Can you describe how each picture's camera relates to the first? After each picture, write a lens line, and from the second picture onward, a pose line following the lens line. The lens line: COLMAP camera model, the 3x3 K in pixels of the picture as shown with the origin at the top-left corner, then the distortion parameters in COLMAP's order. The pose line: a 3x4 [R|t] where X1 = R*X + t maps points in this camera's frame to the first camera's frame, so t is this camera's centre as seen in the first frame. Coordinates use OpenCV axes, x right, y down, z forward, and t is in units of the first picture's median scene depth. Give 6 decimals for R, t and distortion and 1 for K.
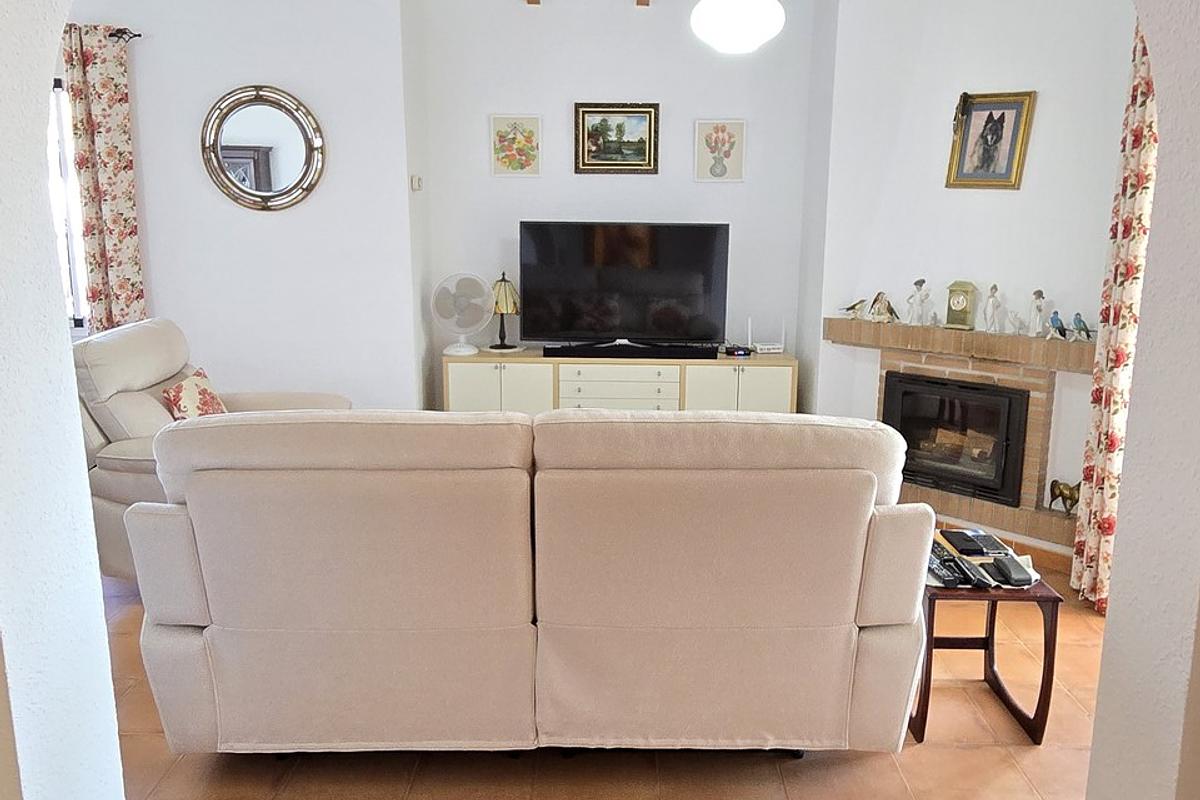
lens RADIAL K [[945.6, 0, 600.0], [0, 945.6, 400.0], [0, 0, 1]] dist [-0.001719, 0.002562]
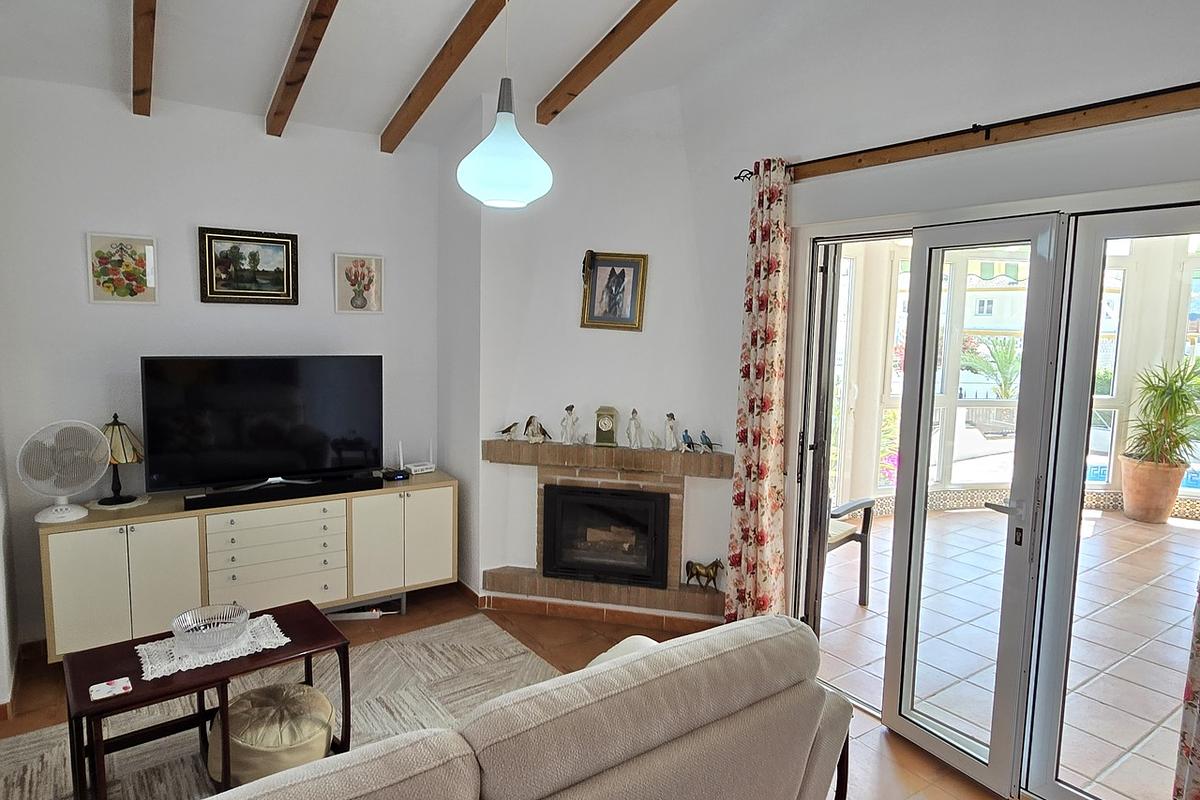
lens RADIAL K [[712.6, 0, 600.0], [0, 712.6, 400.0], [0, 0, 1]] dist [0.002547, 0.000258]
pose [[0.812923, -0.055911, 0.579681, -0.130354], [0.094393, 0.994869, -0.036416, -0.090789], [-0.574671, 0.084322, 0.814029, 0.241135]]
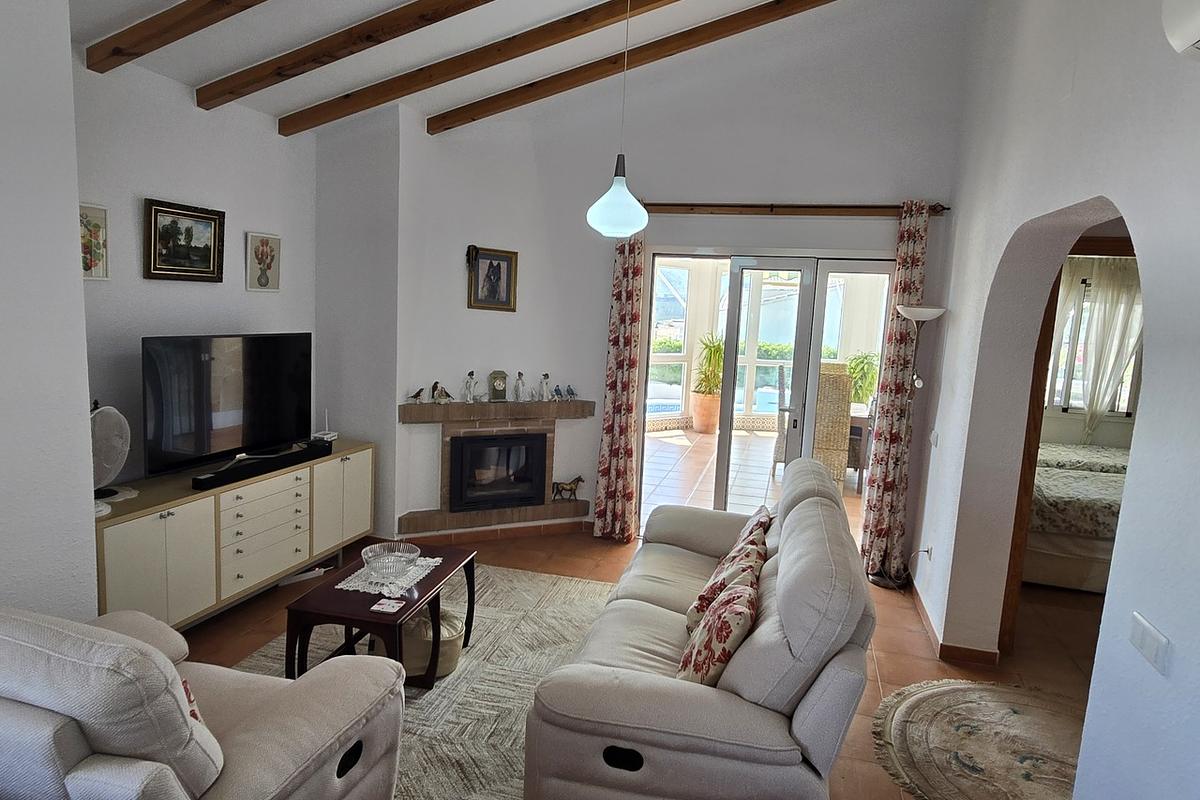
lens RADIAL K [[712.6, 0, 600.0], [0, 712.6, 400.0], [0, 0, 1]] dist [0.002547, 0.000258]
pose [[0.265448, -0.123329, 0.956205, -0.608727], [0.138634, 0.986361, 0.088733, -0.141641], [-0.954106, 0.109008, 0.278925, 0.471460]]
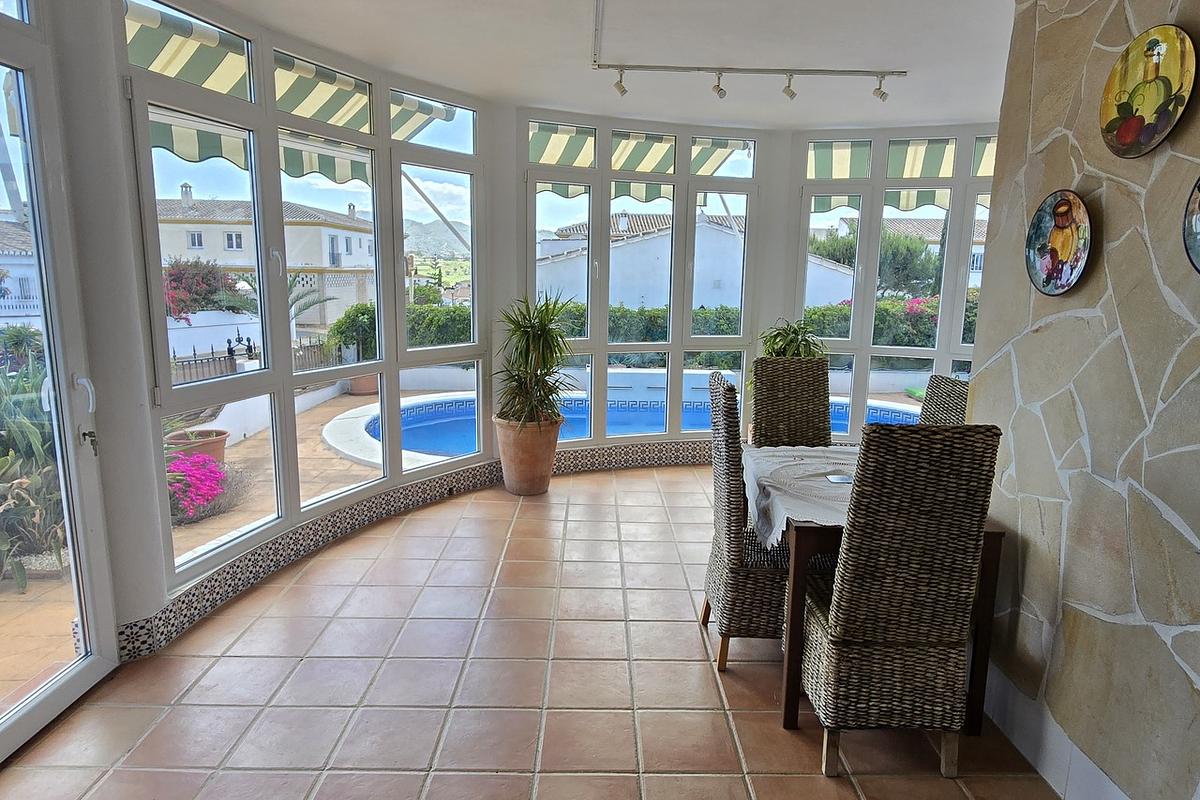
lens RADIAL K [[712.6, 0, 600.0], [0, 712.6, 400.0], [0, 0, 1]] dist [0.002547, 0.000258]
pose [[-0.013588, -0.188327, 0.982012, 0.436521], [0.175016, 0.966494, 0.187773, -0.140358], [-0.984472, 0.174419, 0.019828, 0.617818]]
